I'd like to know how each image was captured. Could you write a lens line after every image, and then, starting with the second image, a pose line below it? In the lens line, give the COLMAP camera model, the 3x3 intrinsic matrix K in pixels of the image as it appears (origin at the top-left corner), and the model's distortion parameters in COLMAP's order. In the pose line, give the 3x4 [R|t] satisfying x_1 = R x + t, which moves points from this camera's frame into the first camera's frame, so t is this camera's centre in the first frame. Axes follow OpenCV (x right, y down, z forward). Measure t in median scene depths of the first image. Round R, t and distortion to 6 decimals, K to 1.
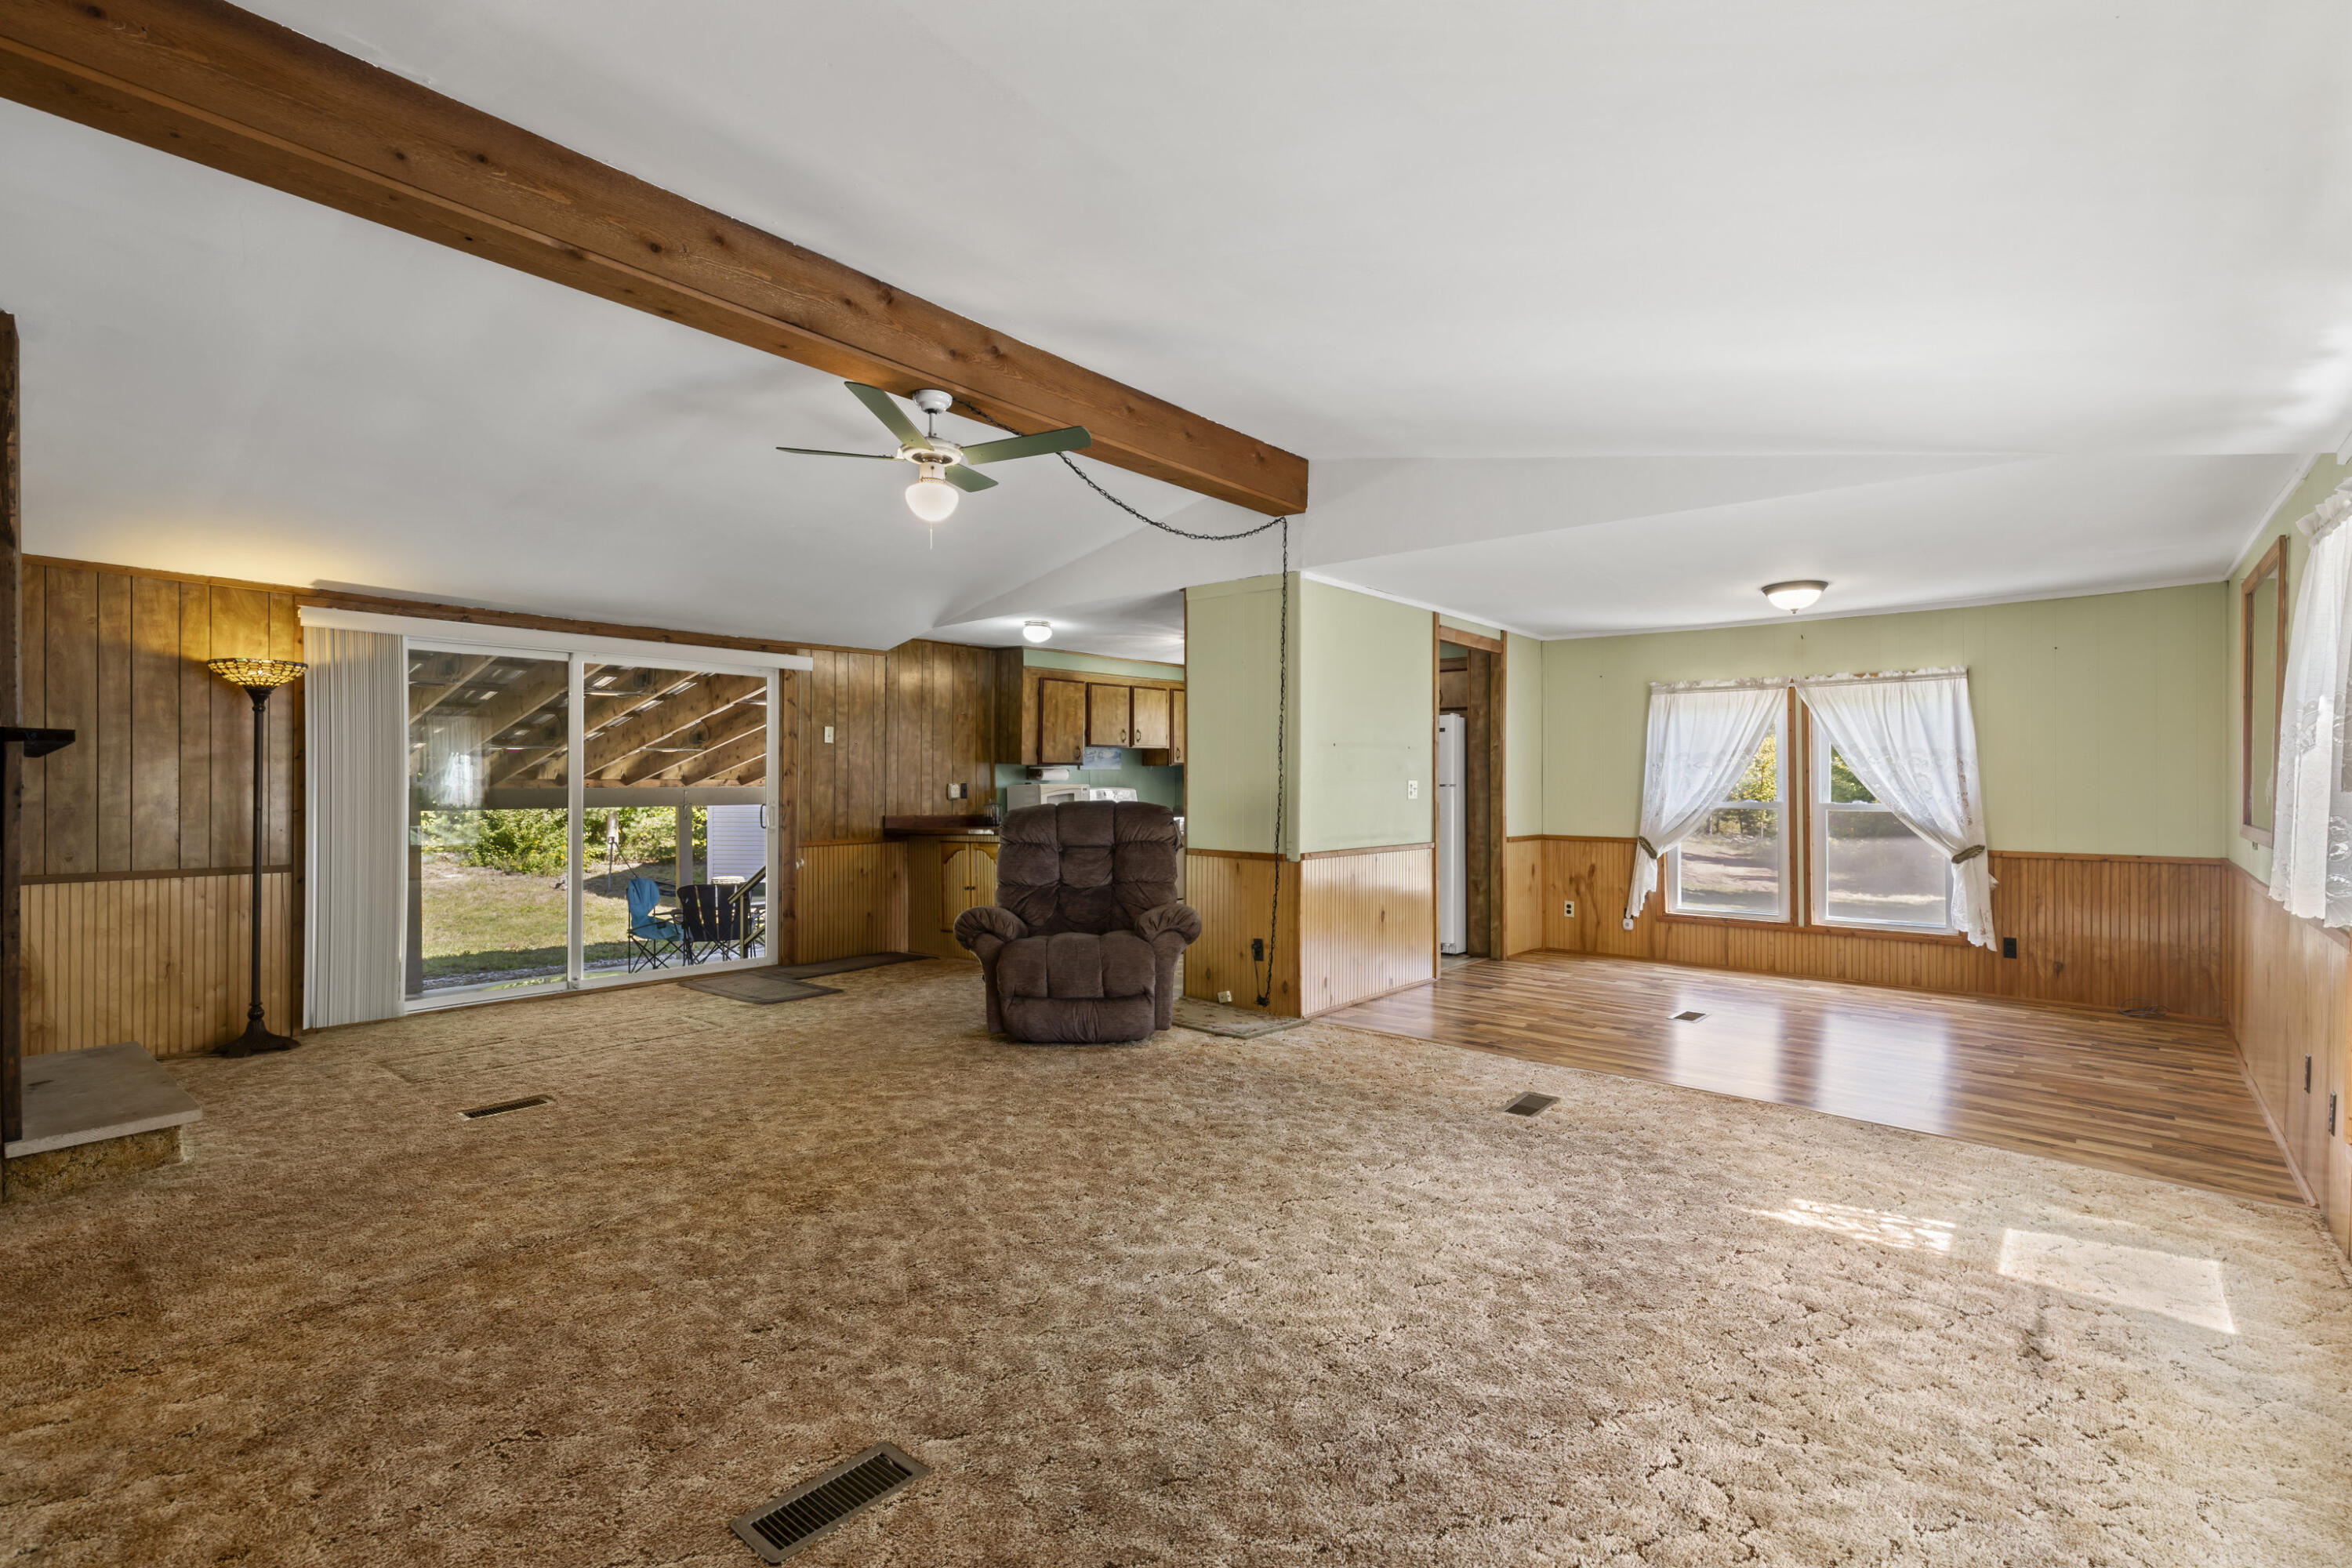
lens RADIAL K [[1068.0, 0, 1173.5], [0, 1068.0, 785.5], [0, 0, 1]] dist [0.008943, -0.002294]
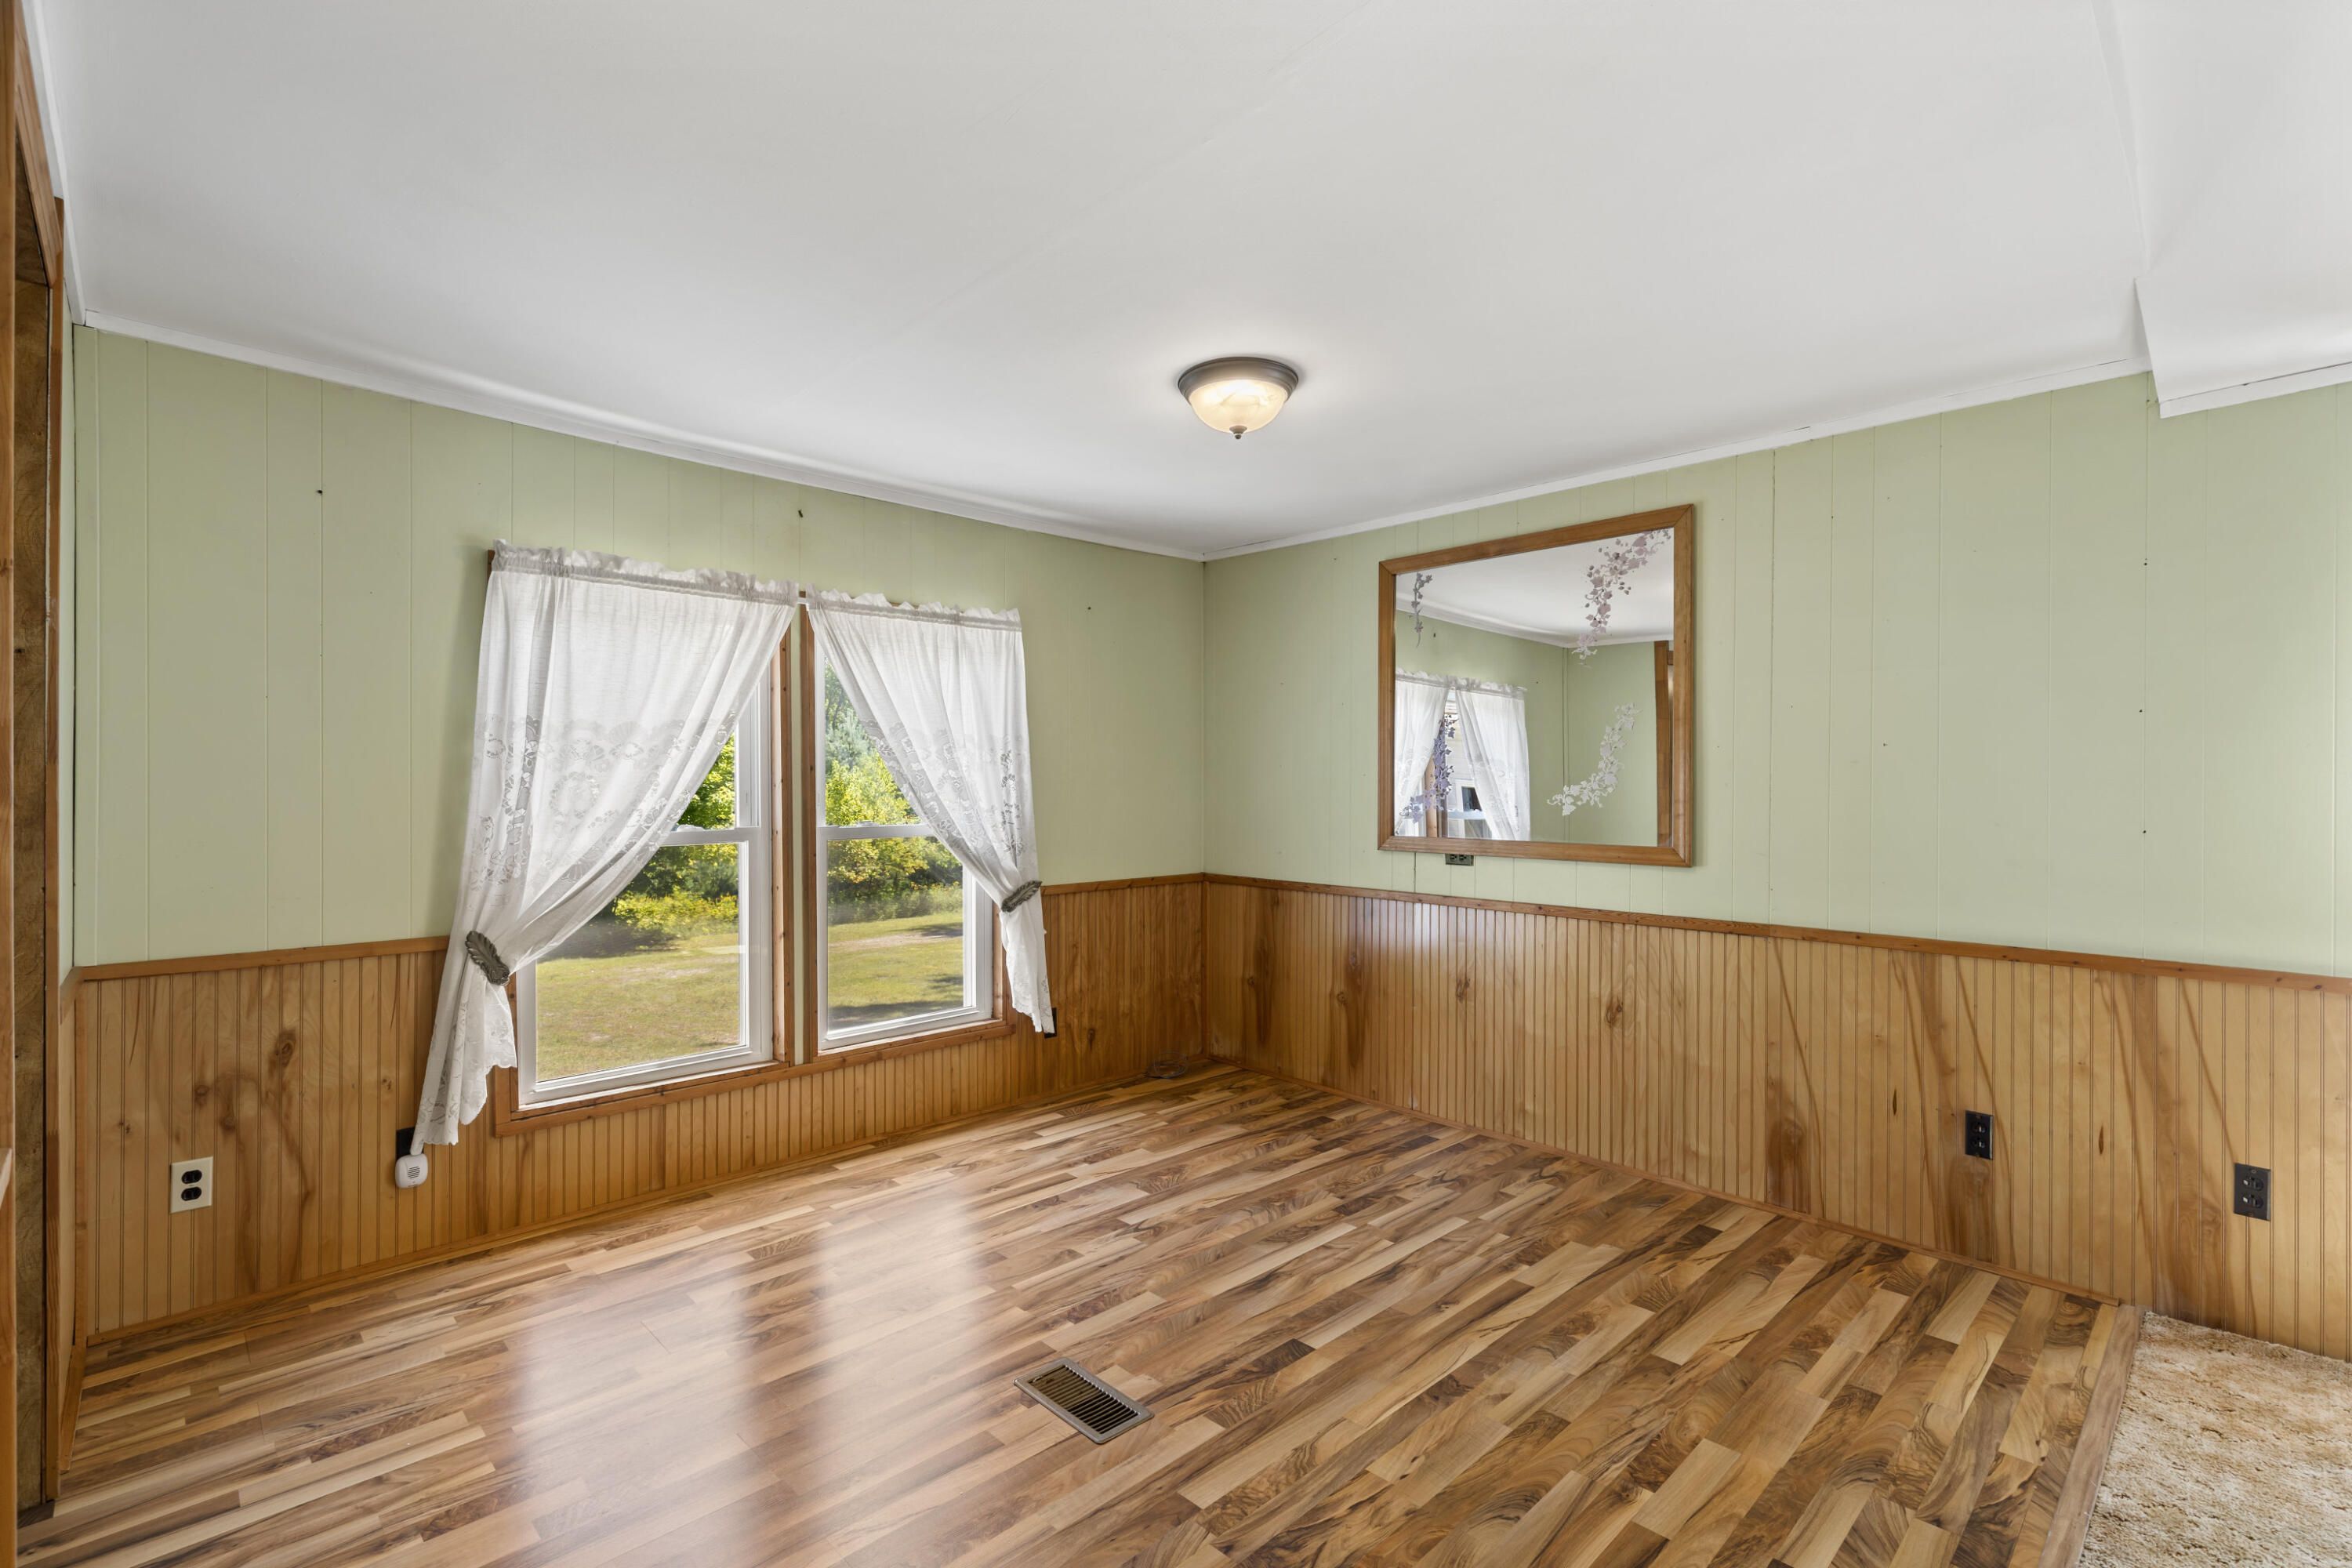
lens RADIAL K [[1049.2, 0, 1186.4], [0, 1049.2, 783.2], [0, 0, 1]] dist [0.003264, -0.000122]
pose [[0.083940, 0.000239, 0.996471, 0.096742], [0.003749, 0.999993, -0.000556, -0.005645], [-0.996464, 0.003782, 0.083938, 0.838723]]
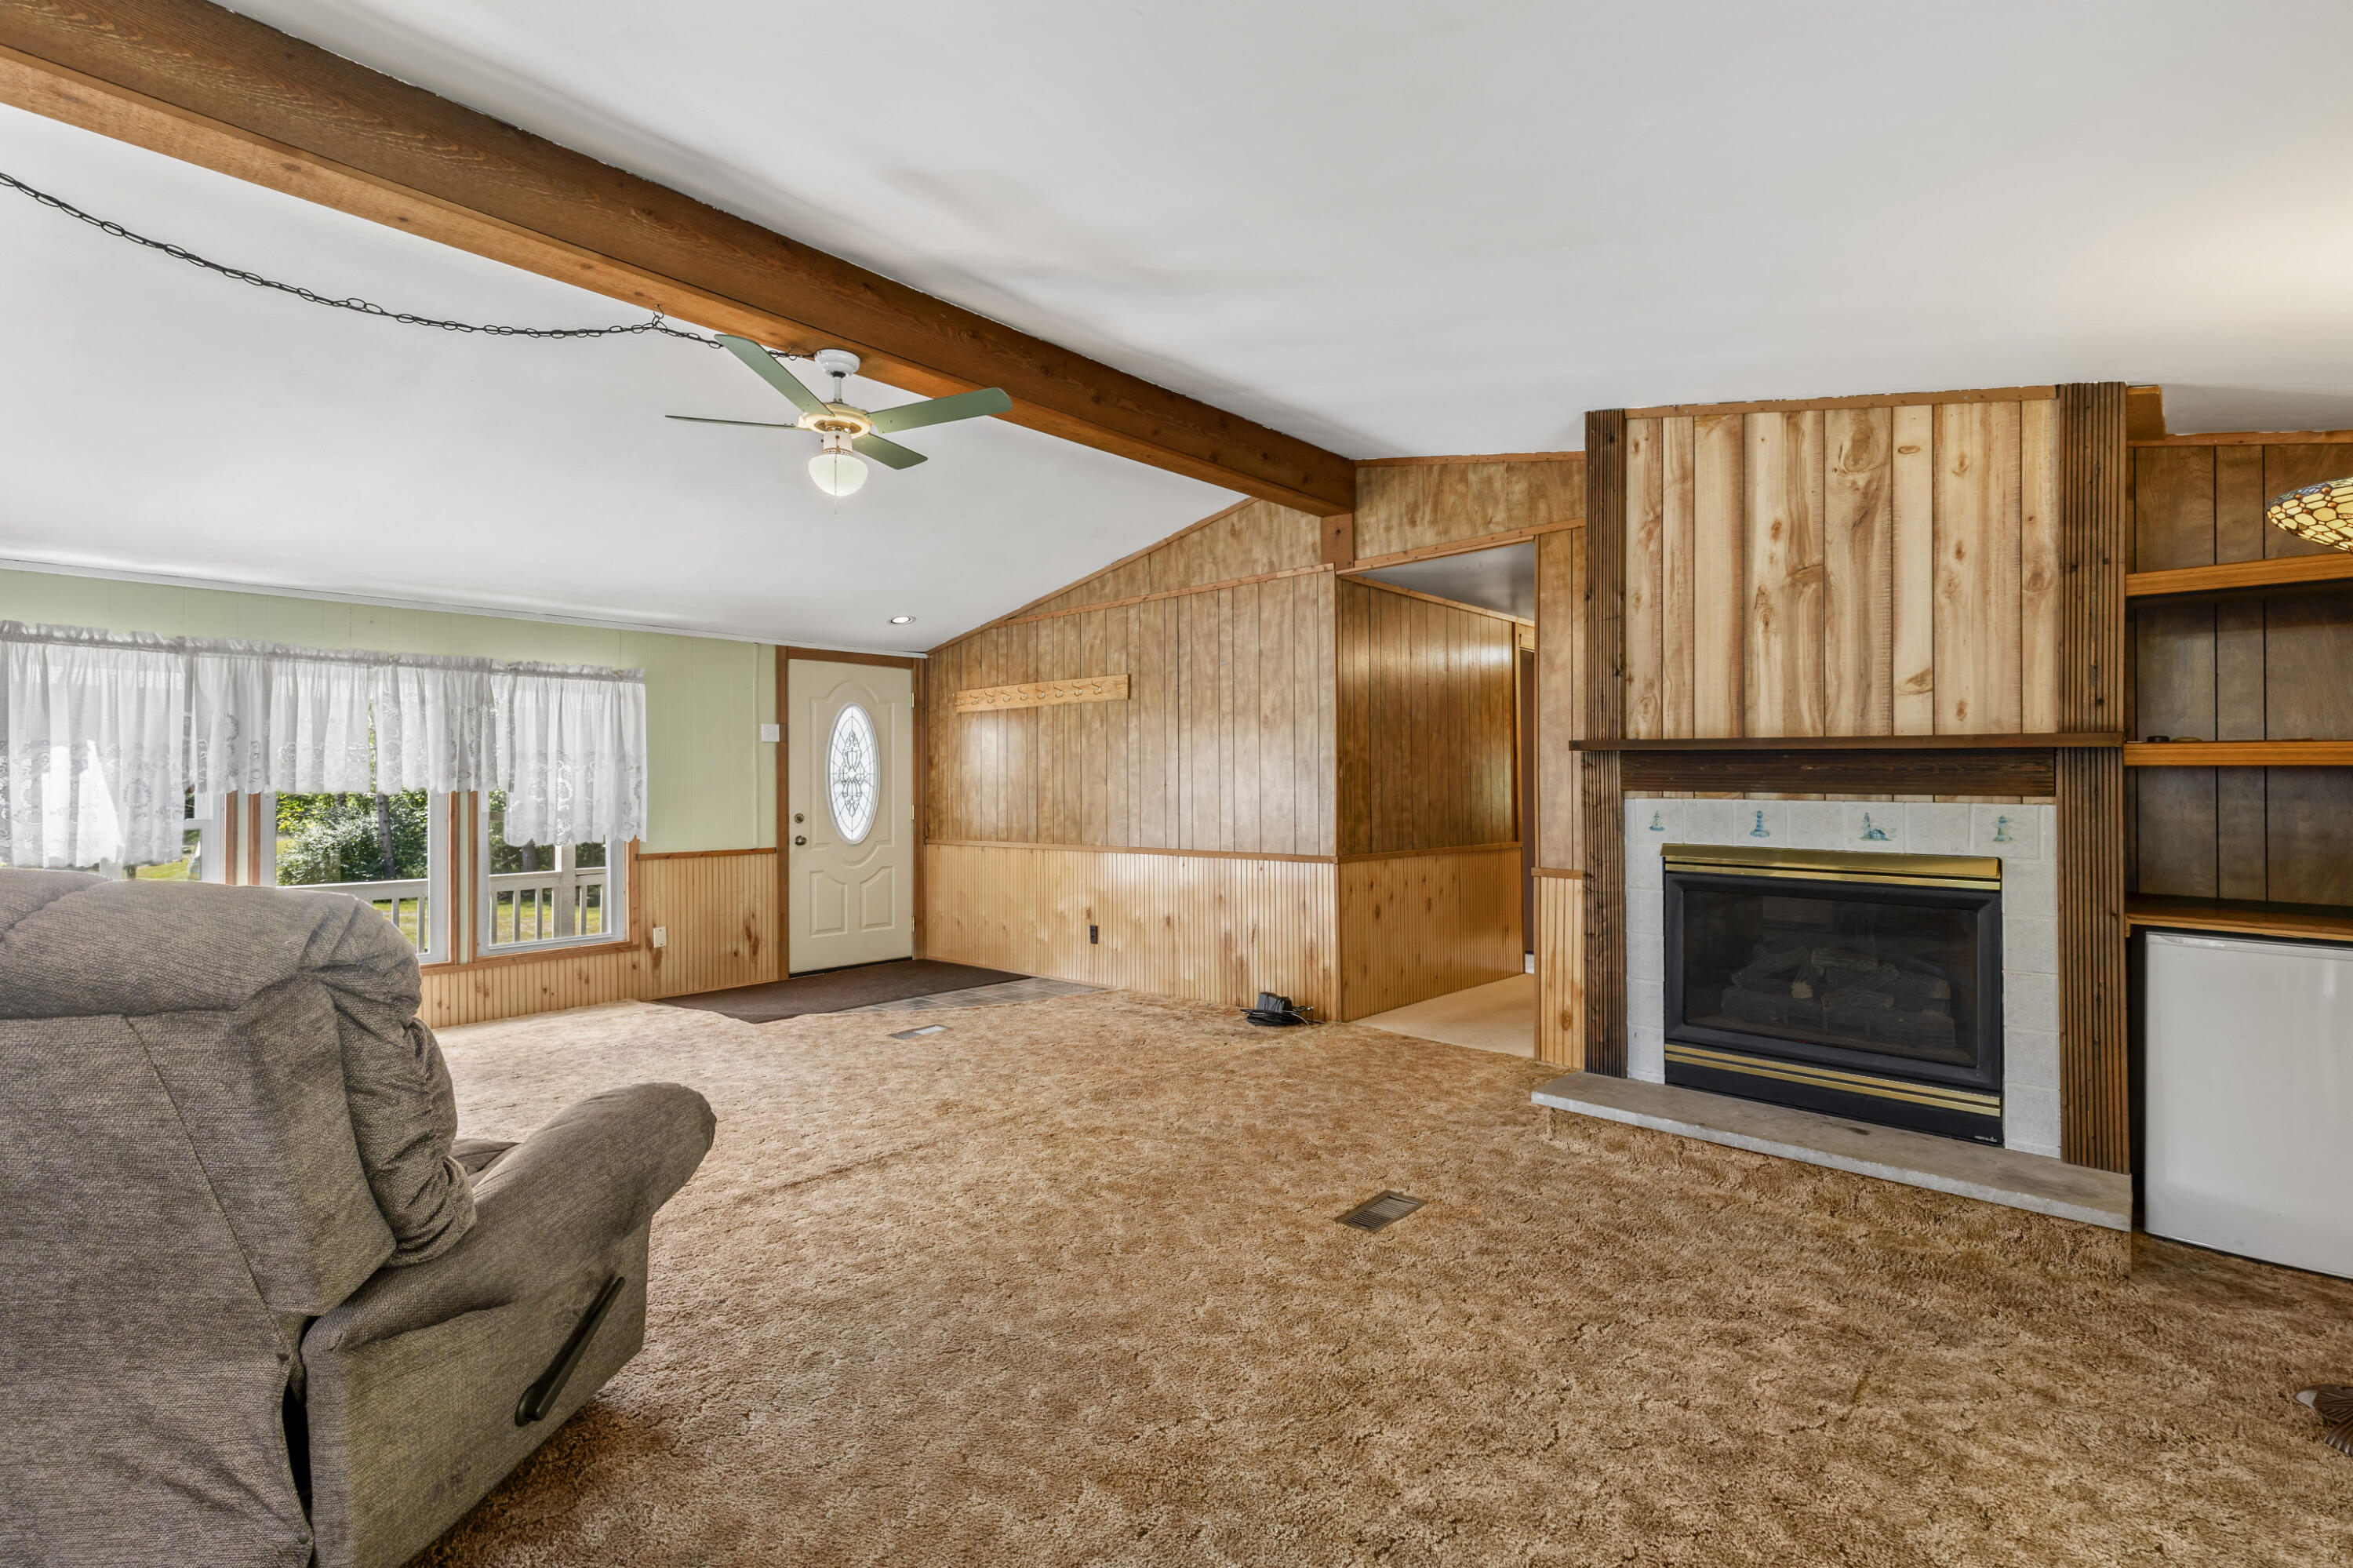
lens RADIAL K [[1049.7, 0, 1209.0], [0, 1049.7, 789.0], [0, 0, 1]] dist [0.003264, -0.000122]
pose [[-0.999997, 0.002554, 0.000224, -0.325392], [0.002555, 0.999981, 0.005690, -0.004086], [-0.000210, 0.005691, -0.999984, 1.134519]]
